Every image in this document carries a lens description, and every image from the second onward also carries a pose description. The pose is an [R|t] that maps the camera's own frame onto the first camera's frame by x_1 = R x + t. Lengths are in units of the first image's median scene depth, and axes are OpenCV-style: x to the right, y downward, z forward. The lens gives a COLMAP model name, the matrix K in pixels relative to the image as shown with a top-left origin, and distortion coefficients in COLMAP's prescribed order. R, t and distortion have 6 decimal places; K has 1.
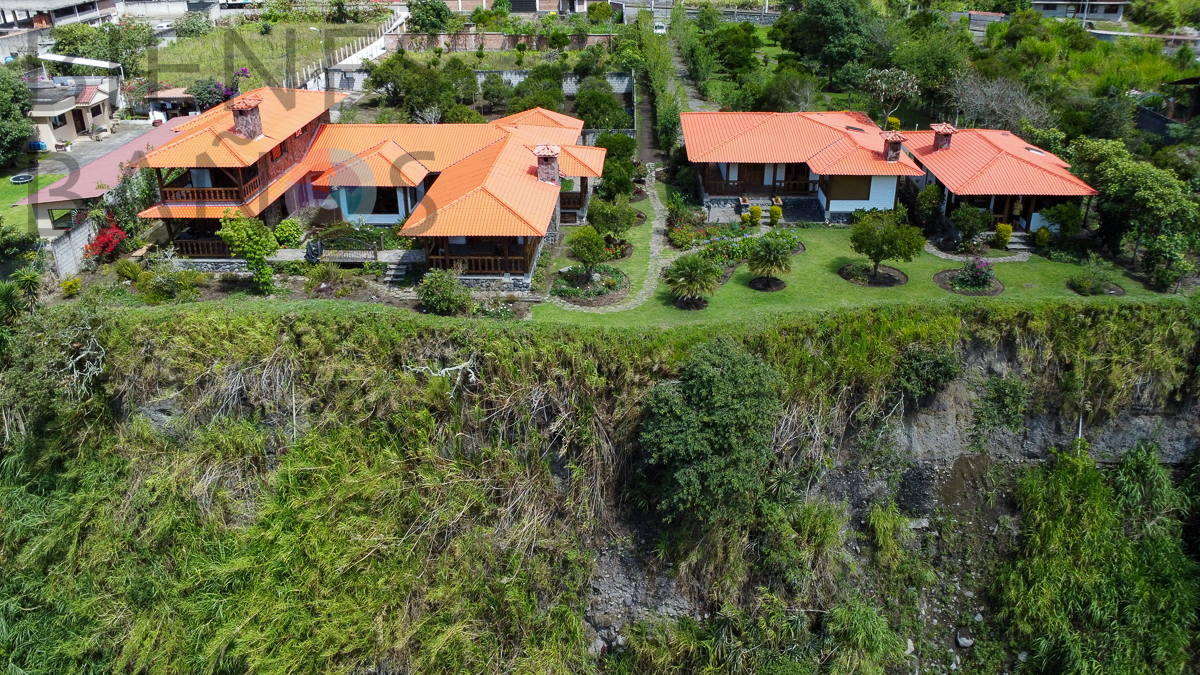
lens RADIAL K [[888.5, 0, 647.3], [0, 888.5, 246.6], [0, 0, 1]] dist [-0.030205, 0.001788]
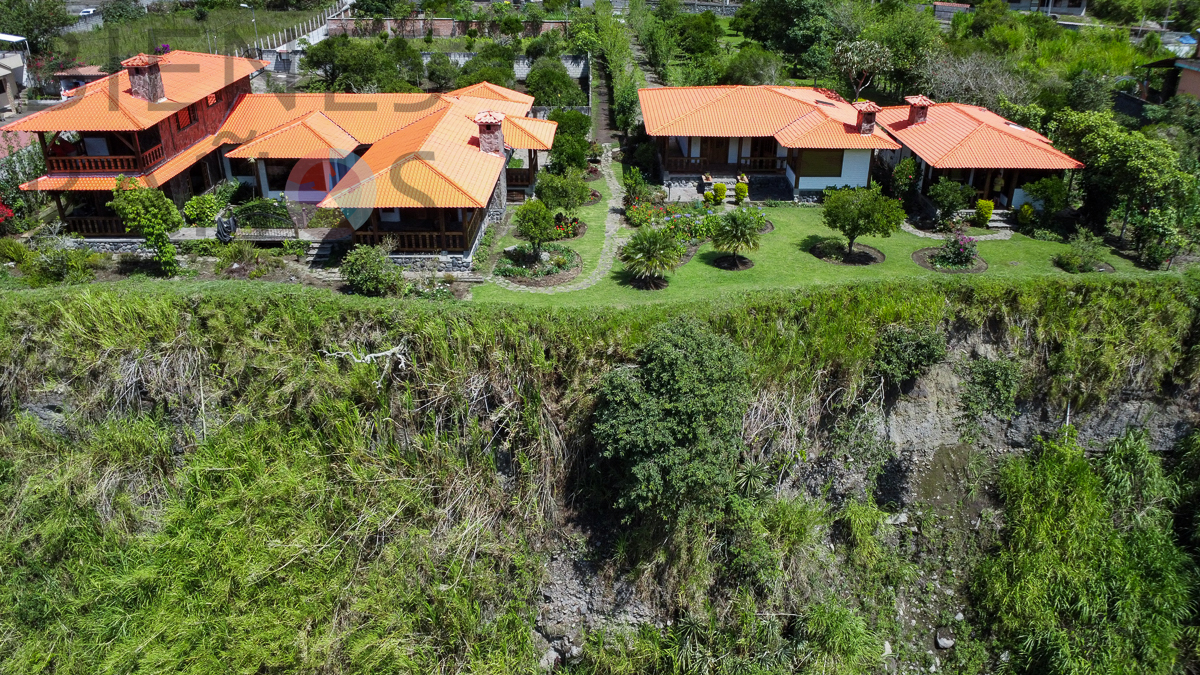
lens RADIAL K [[888.5, 0, 645.8], [0, 888.5, 296.4], [0, 0, 1]] dist [-0.030205, 0.001788]
pose [[0.999076, -0.008203, 0.042188, 0.006843], [0.005974, 0.998593, 0.052694, 0.030973], [-0.042561, -0.052393, 0.997719, 0.099434]]
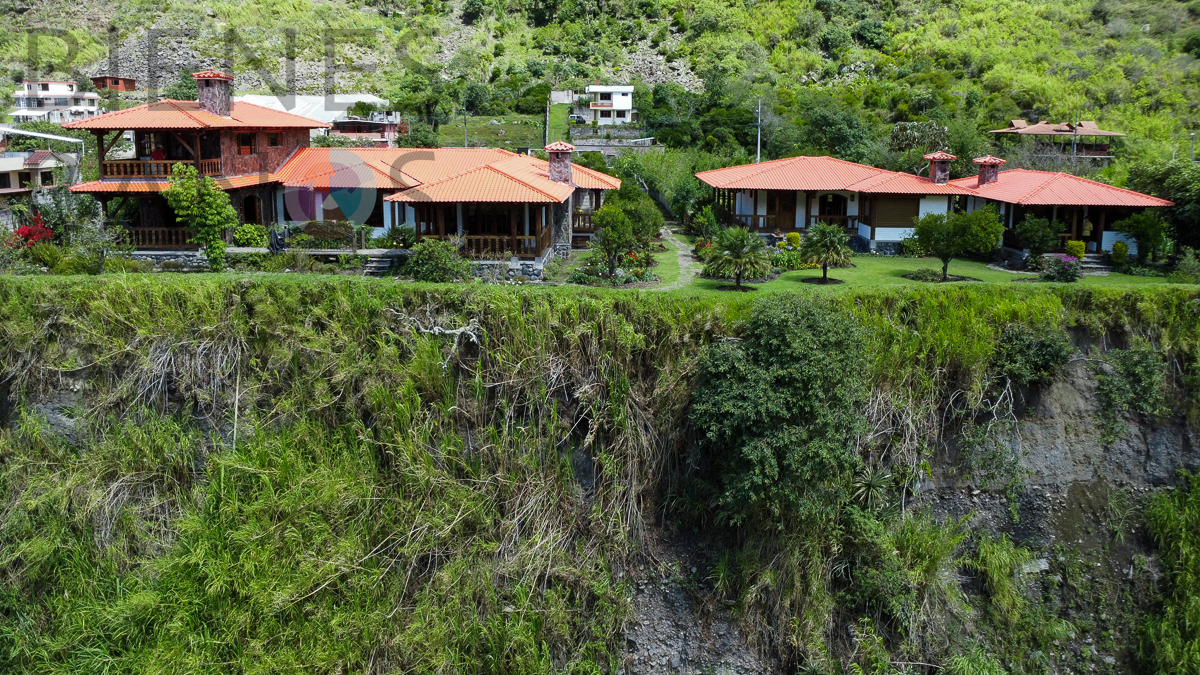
lens RADIAL K [[888.5, 0, 662.2], [0, 888.5, 255.0], [0, 0, 1]] dist [-0.030205, 0.001788]
pose [[0.999146, -0.007281, 0.040682, -0.055368], [0.016402, 0.973378, -0.228616, 0.224303], [-0.037934, 0.229088, 0.972666, 0.194205]]
